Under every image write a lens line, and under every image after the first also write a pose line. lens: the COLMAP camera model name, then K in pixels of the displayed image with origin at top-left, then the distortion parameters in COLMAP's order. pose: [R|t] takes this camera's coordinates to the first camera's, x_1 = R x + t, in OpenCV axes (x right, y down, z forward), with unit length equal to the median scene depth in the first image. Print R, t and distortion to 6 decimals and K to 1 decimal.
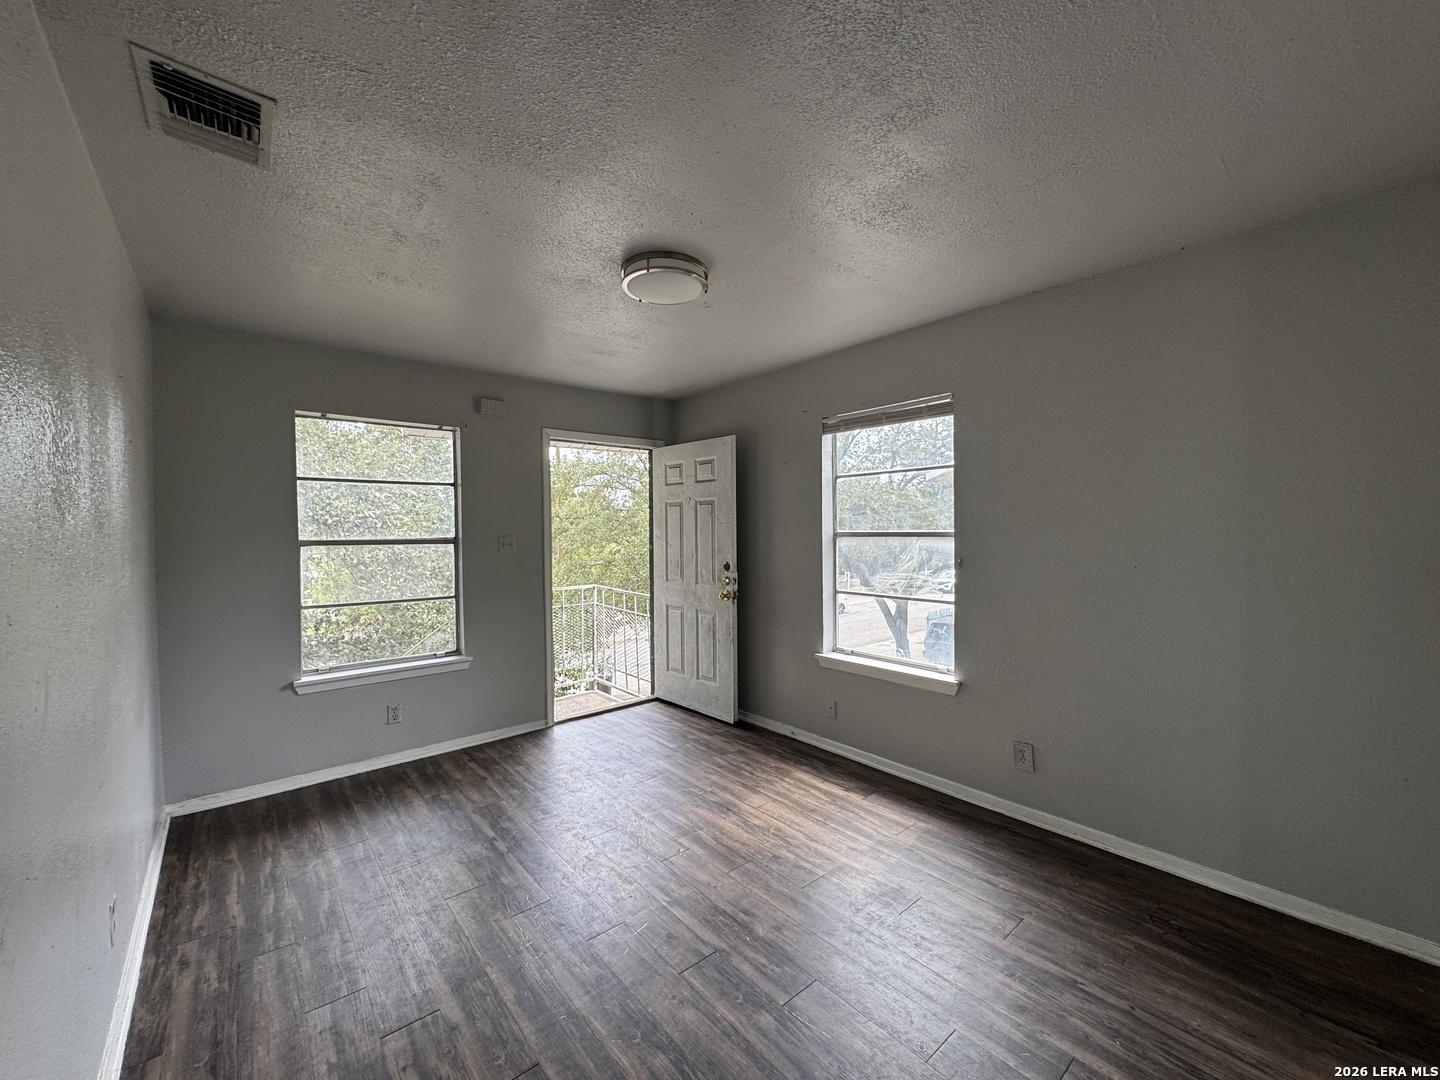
lens RADIAL K [[576.5, 0, 719.2], [0, 576.5, 534.7], [0, 0, 1]] dist [-0.004143, 0.000240]
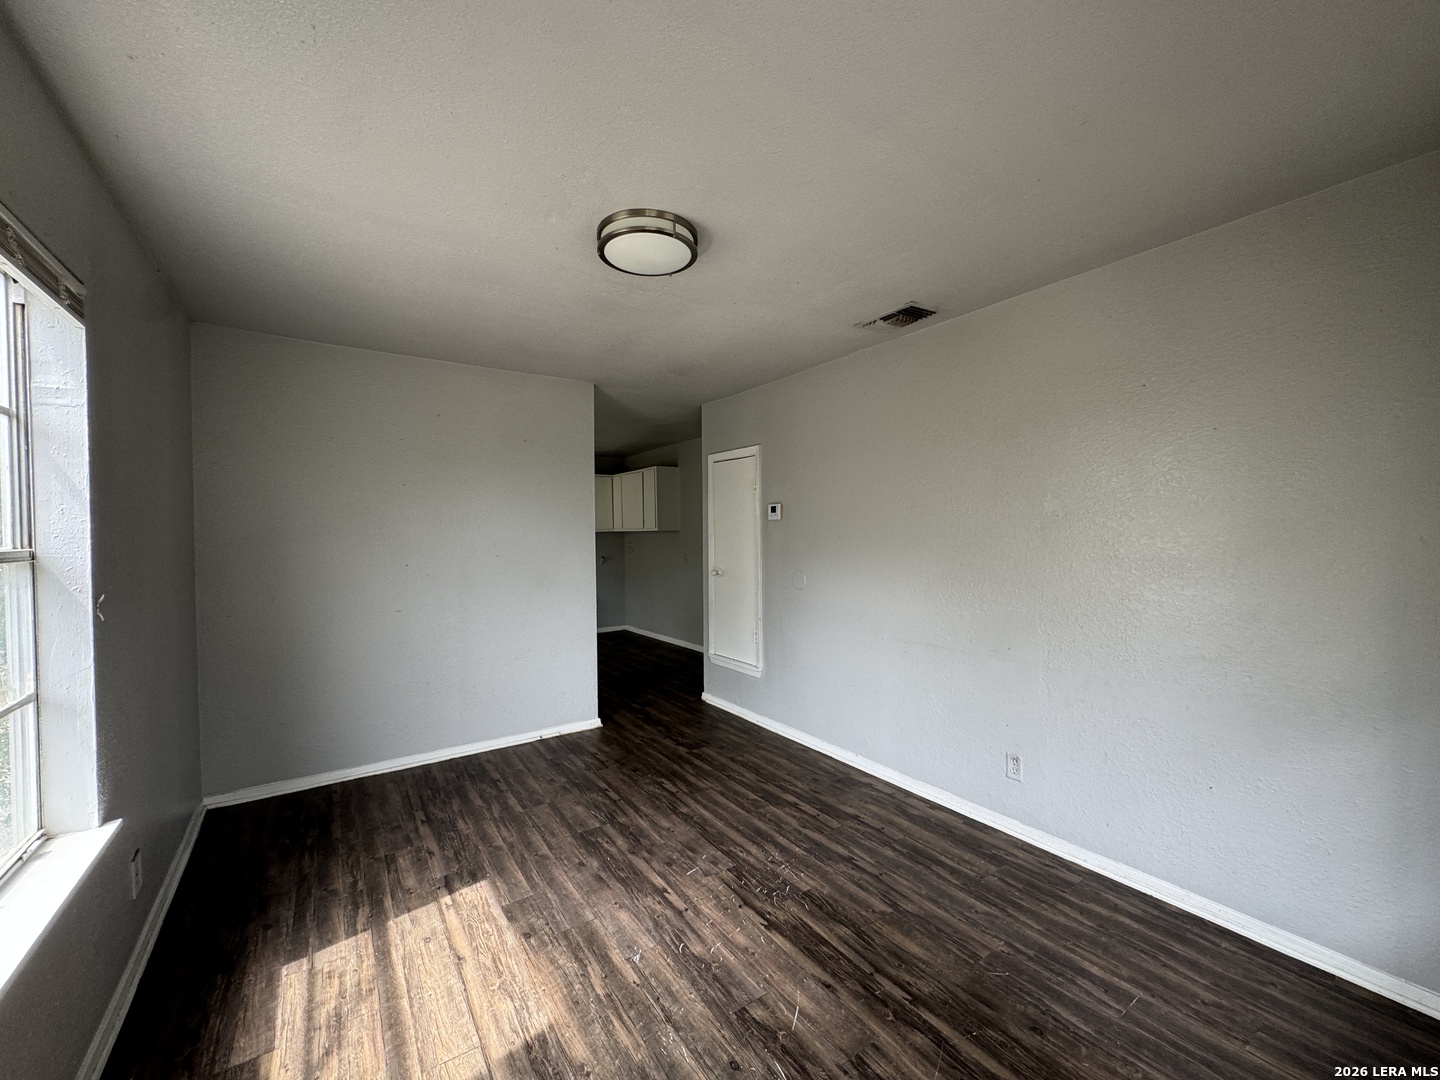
lens RADIAL K [[576.5, 0, 719.2], [0, 576.5, 534.7], [0, 0, 1]] dist [-0.004143, 0.000240]
pose [[-0.994556, 0.018783, 0.102494, -0.312637], [0.020707, 0.999628, 0.017740, -0.022174], [-0.102123, 0.019766, -0.994575, 2.081932]]
